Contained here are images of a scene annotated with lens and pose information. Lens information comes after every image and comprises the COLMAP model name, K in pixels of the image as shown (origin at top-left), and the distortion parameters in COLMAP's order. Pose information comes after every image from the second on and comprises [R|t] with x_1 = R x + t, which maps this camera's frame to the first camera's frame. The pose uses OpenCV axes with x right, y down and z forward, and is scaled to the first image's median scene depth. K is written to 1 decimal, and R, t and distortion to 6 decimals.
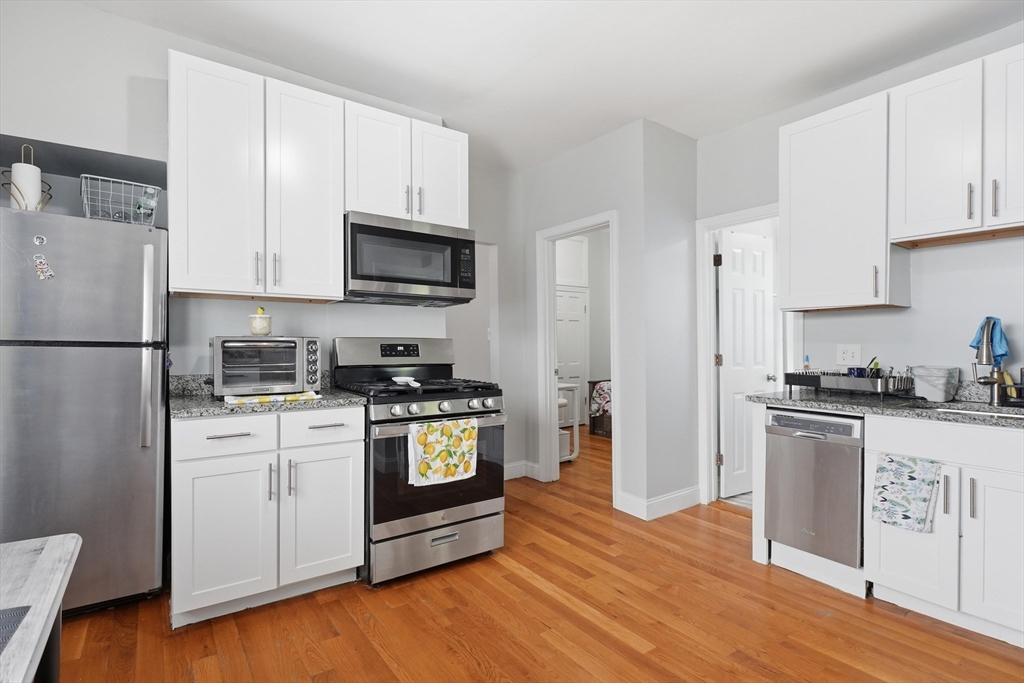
lens RADIAL K [[501.6, 0, 503.3], [0, 501.6, 347.1], [0, 0, 1]] dist [0.002051, 0.003059]
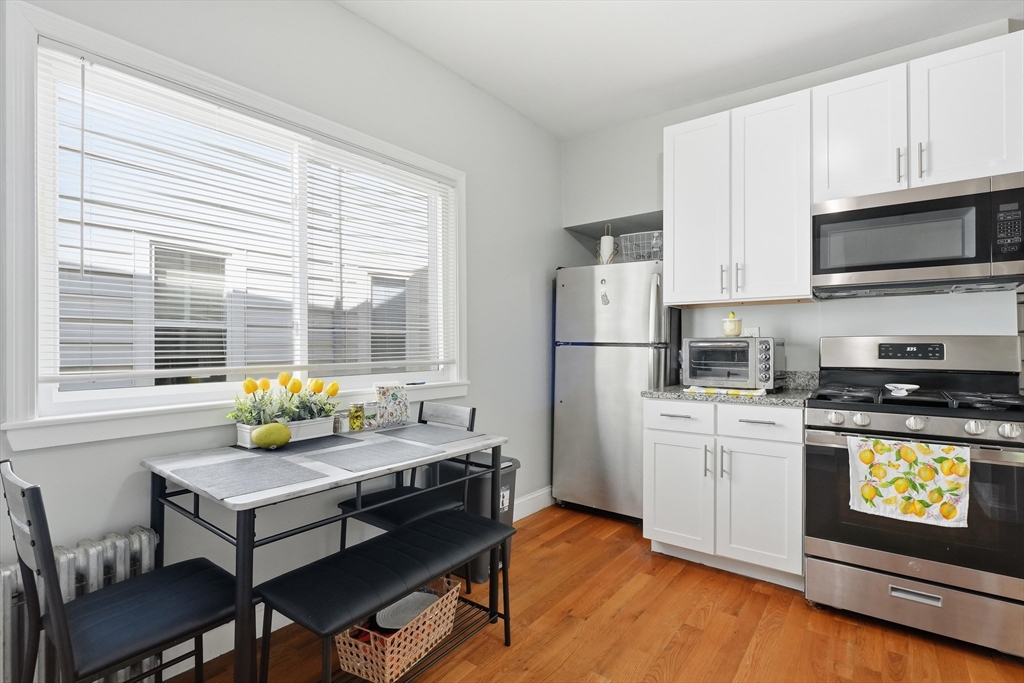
lens RADIAL K [[501.6, 0, 507.0], [0, 501.6, 341.8], [0, 0, 1]] dist [0.002051, 0.003059]
pose [[0.290179, -0.010730, -0.956912, 0.463056], [-0.005380, 0.999903, -0.012844, 0.006418], [0.956957, 0.008875, 0.290093, 0.182047]]
